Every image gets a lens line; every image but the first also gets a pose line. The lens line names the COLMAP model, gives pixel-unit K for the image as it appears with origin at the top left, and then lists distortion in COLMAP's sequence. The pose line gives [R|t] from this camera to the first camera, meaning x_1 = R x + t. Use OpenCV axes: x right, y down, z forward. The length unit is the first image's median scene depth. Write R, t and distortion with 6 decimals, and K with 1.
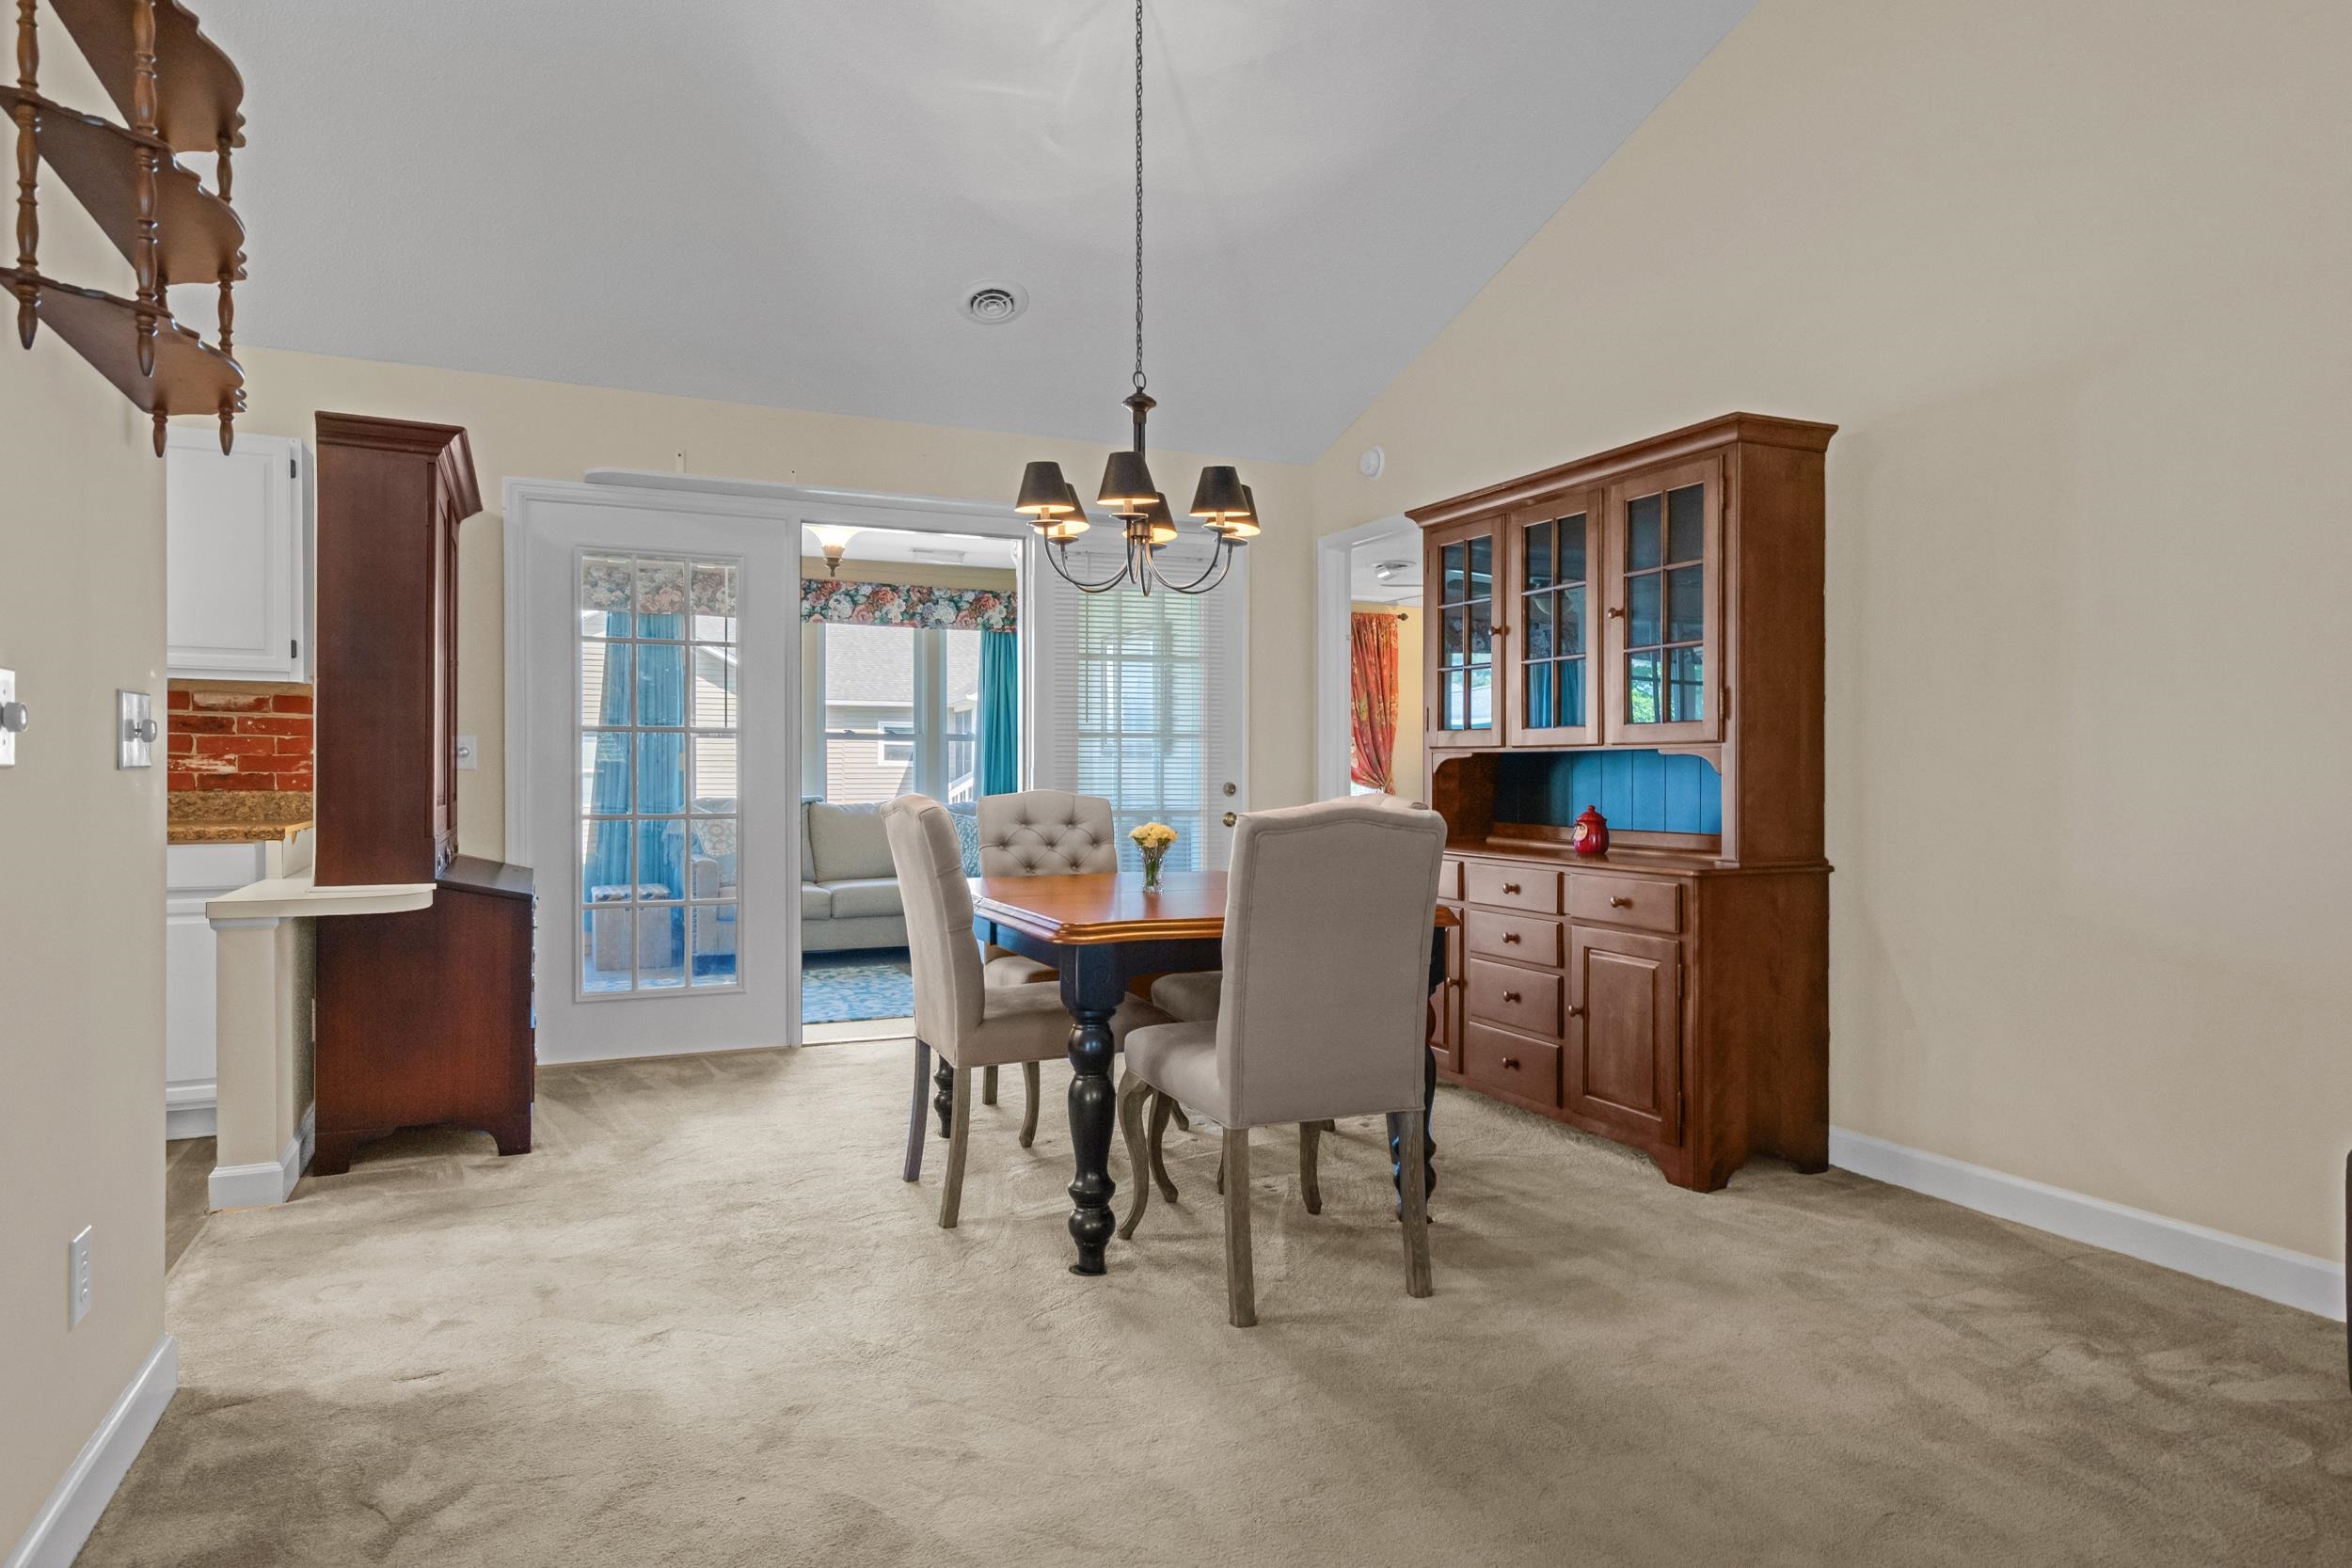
lens RADIAL K [[1365.4, 0, 1188.6], [0, 1365.4, 774.9], [0, 0, 1]] dist [0.008094, 0.000969]
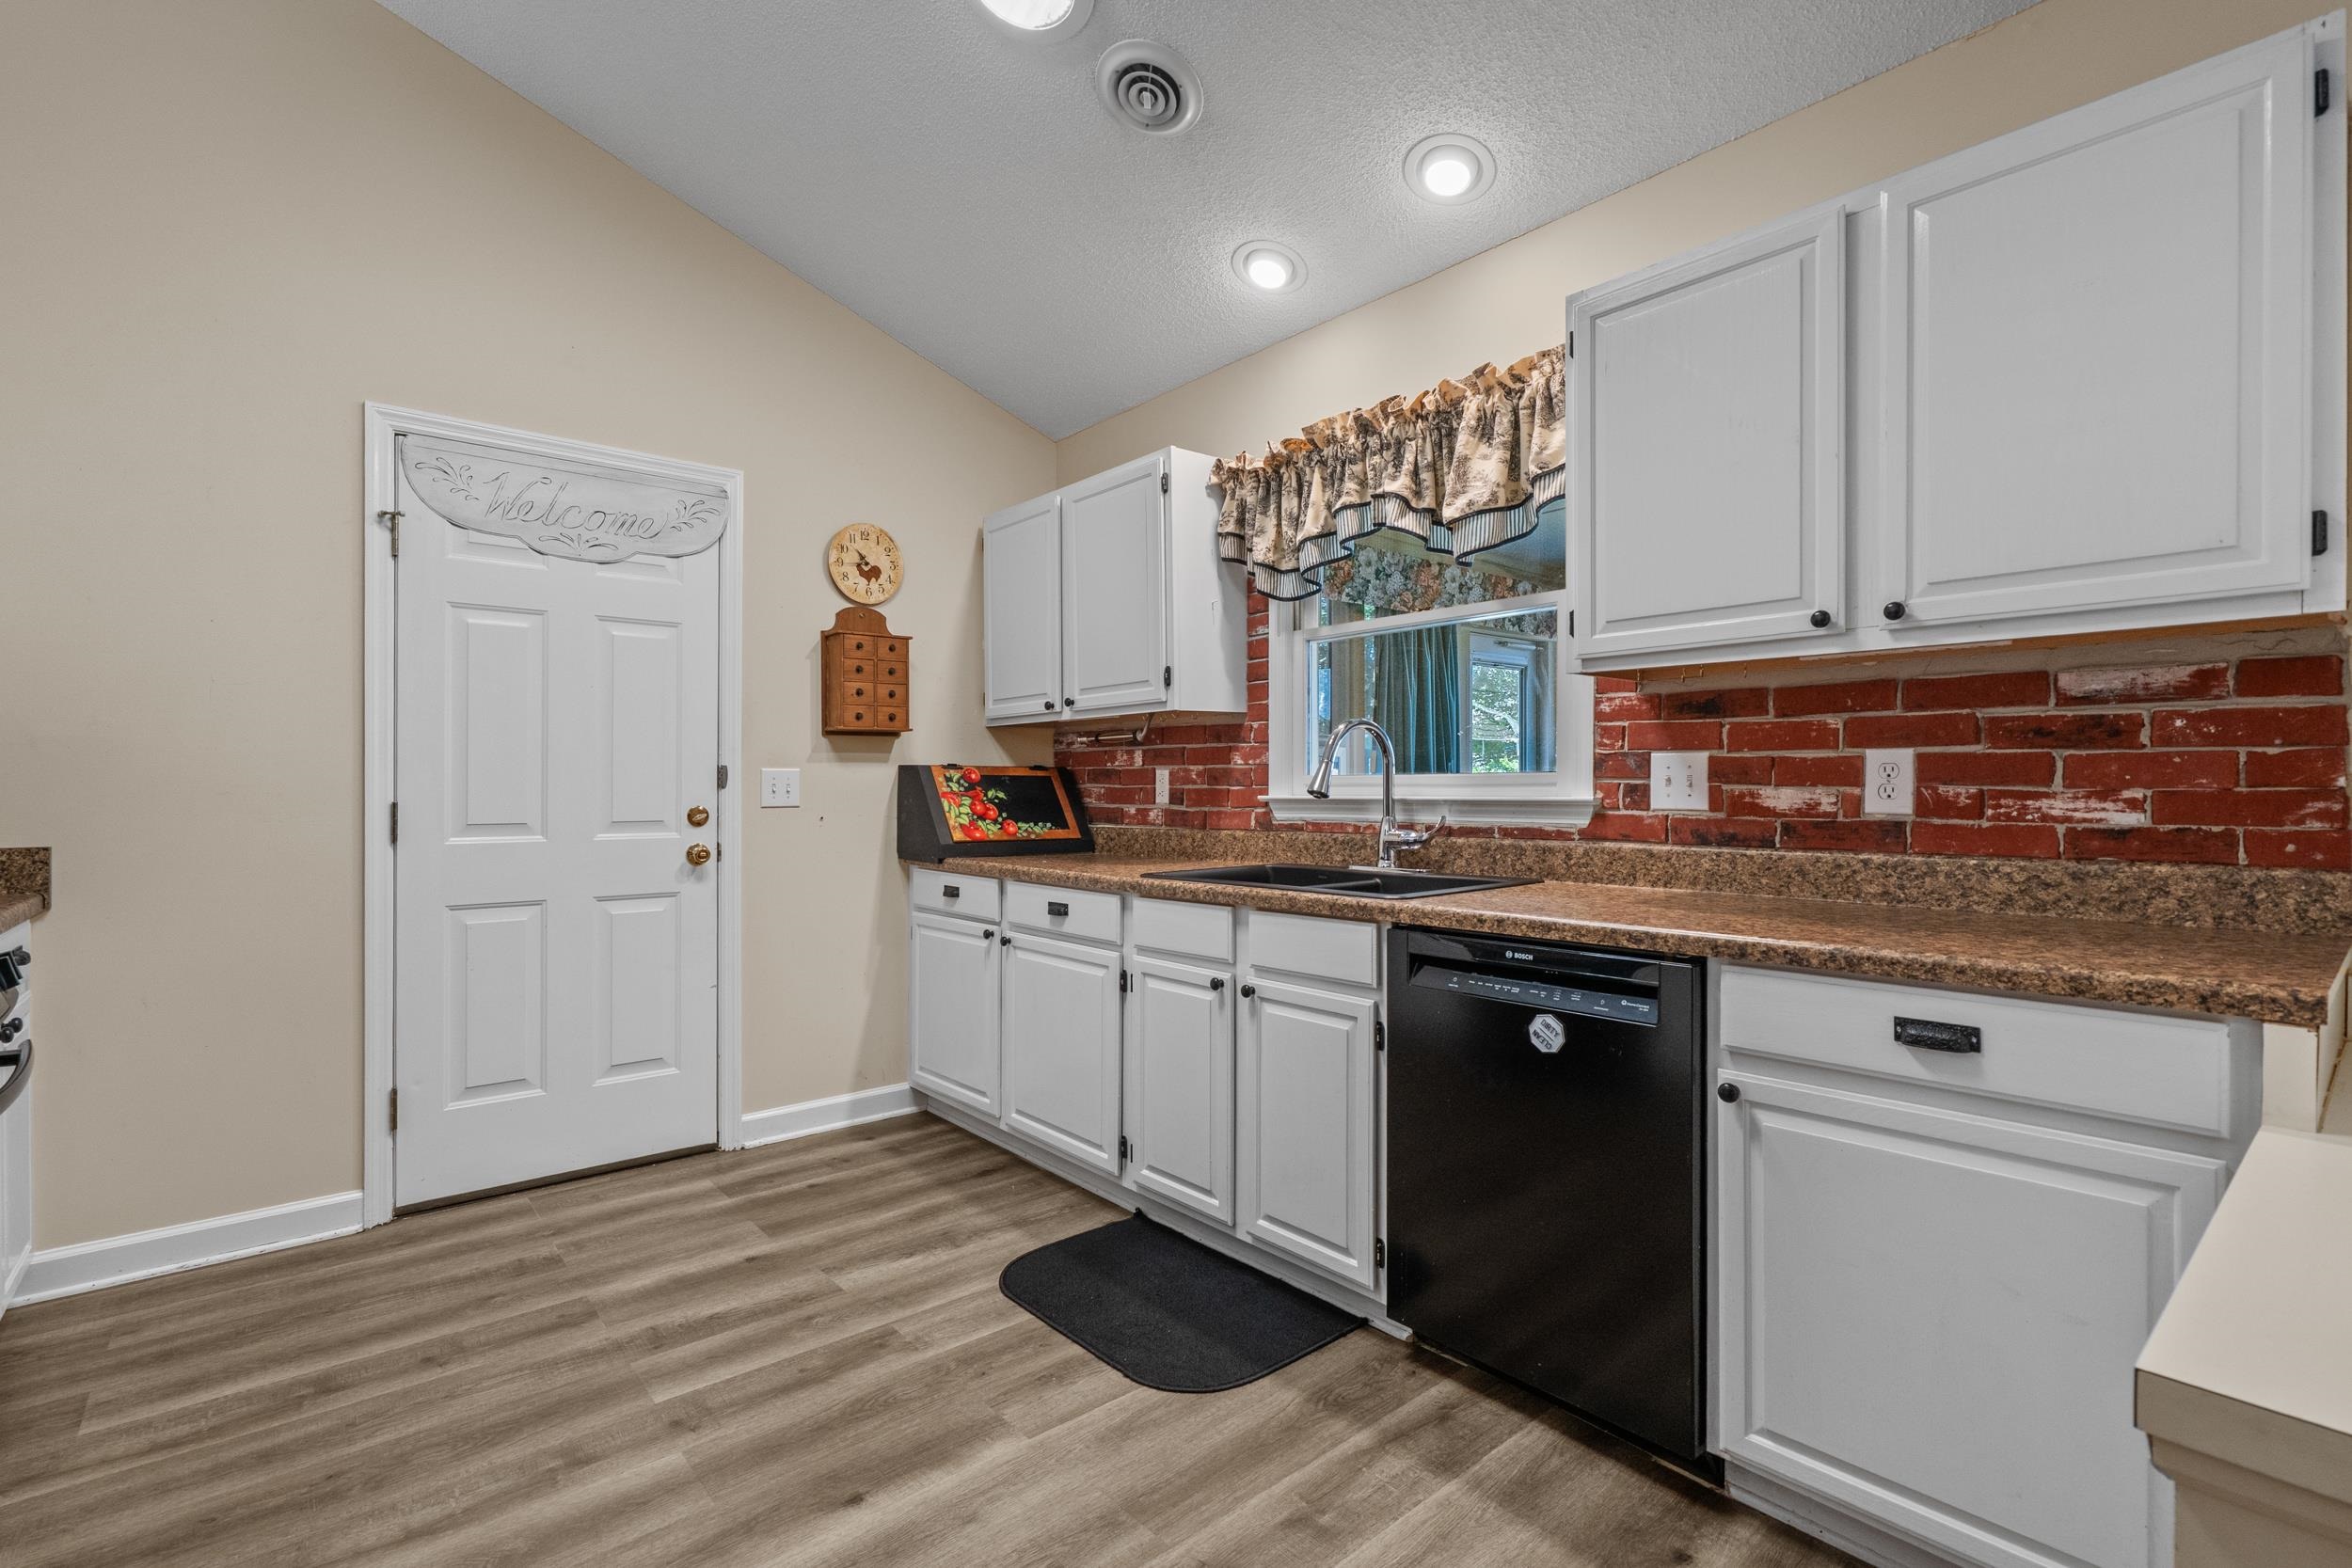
lens RADIAL K [[1065.2, 0, 1168.5], [0, 1065.2, 805.3], [0, 0, 1]] dist [-0.004846, 0.001632]
pose [[0.257741, 0.011885, -0.966141, -0.421803], [0.001813, 0.999917, 0.012784, -0.014735], [0.966212, -0.005047, 0.257698, 0.569157]]
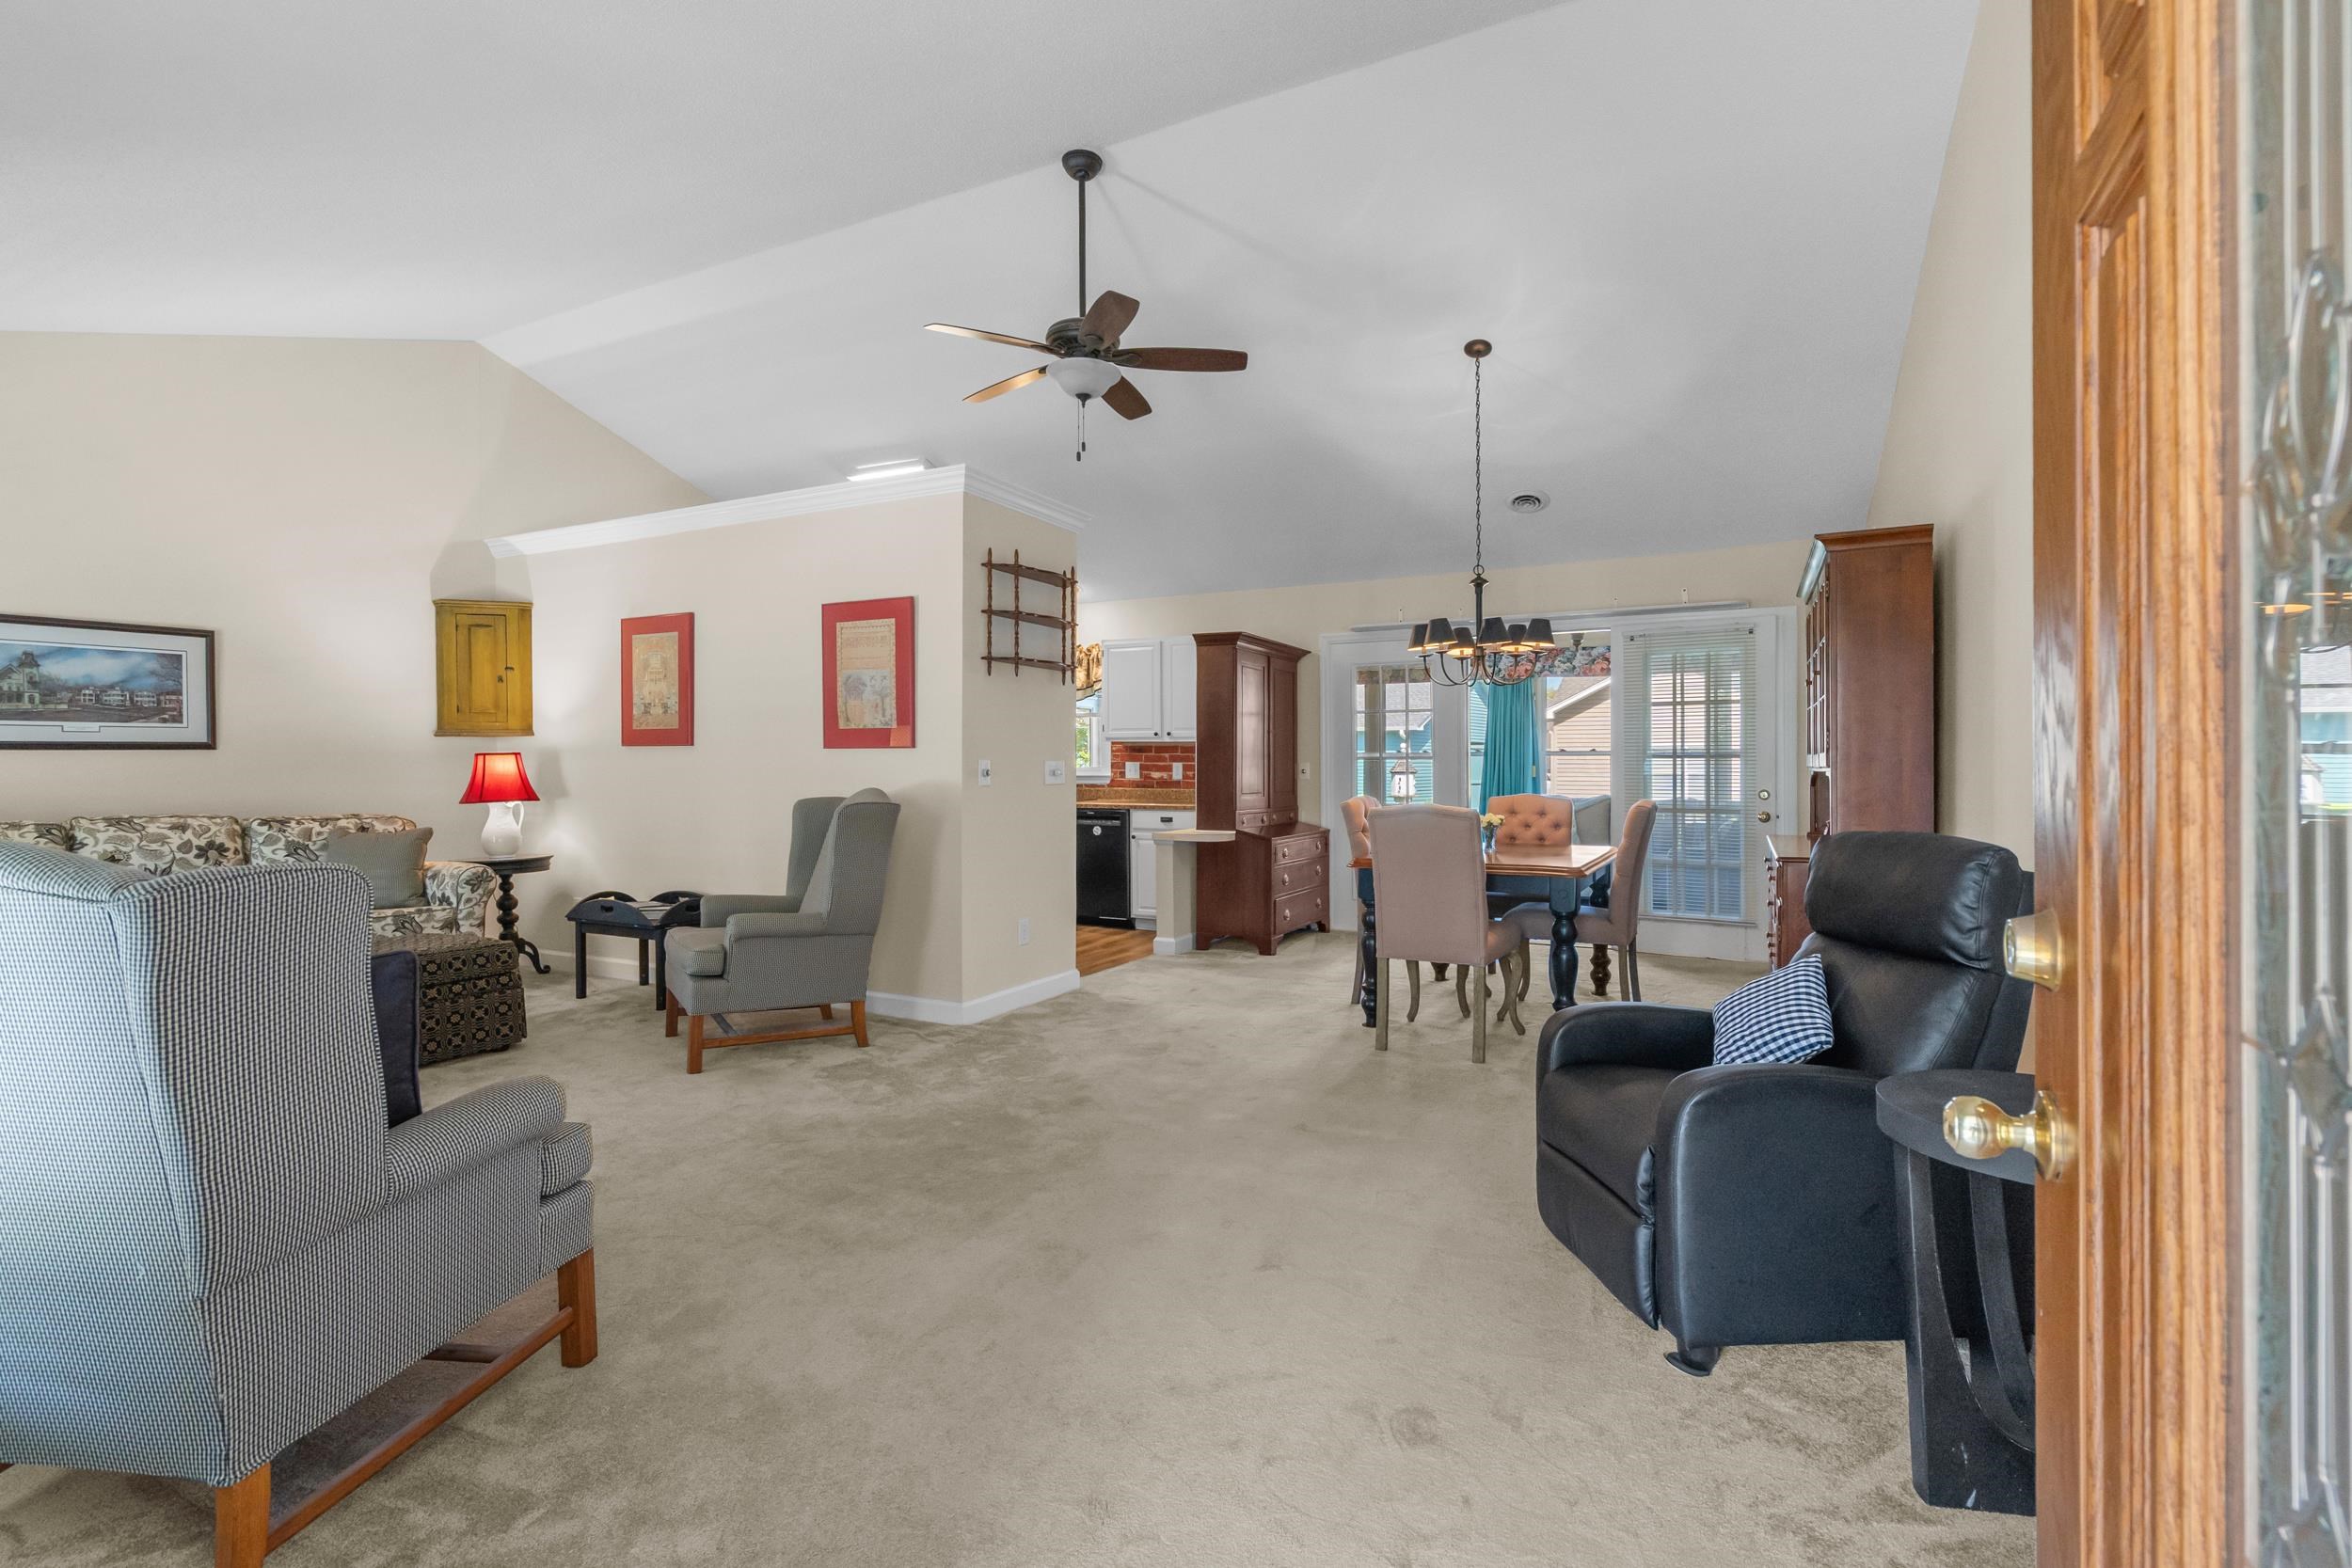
lens RADIAL K [[1065.2, 0, 1187.5], [0, 1065.2, 783.7], [0, 0, 1]] dist [-0.004846, 0.001632]
pose [[0.625037, 0.008541, -0.780548, 0.659151], [-0.000763, 0.999946, 0.010331, -0.015281], [0.780595, -0.005861, 0.625010, -0.149330]]
